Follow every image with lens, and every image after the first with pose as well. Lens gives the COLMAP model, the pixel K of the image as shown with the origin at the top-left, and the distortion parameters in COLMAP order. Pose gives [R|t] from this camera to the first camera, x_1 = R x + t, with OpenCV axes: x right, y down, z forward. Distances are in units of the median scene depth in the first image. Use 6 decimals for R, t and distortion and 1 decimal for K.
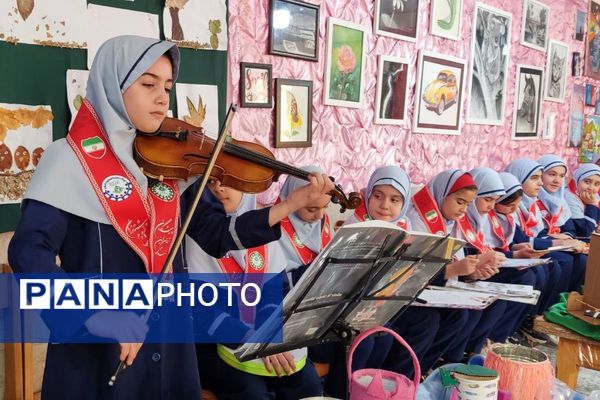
lens RADIAL K [[661.4, 0, 236.2], [0, 661.4, 200.0], [0, 0, 1]] dist [0.062656, -0.060687]
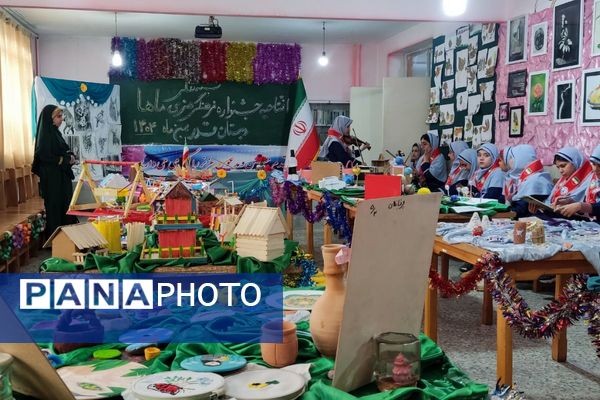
lens RADIAL K [[661.9, 0, 315.3], [0, 661.9, 200.2], [0, 0, 1]] dist [0.061690, -0.042705]
pose [[-0.543491, 0.038496, -0.838532, 2.371002], [-0.114187, 0.986272, 0.119288, -0.062753], [0.831612, 0.160582, -0.531634, 1.705564]]
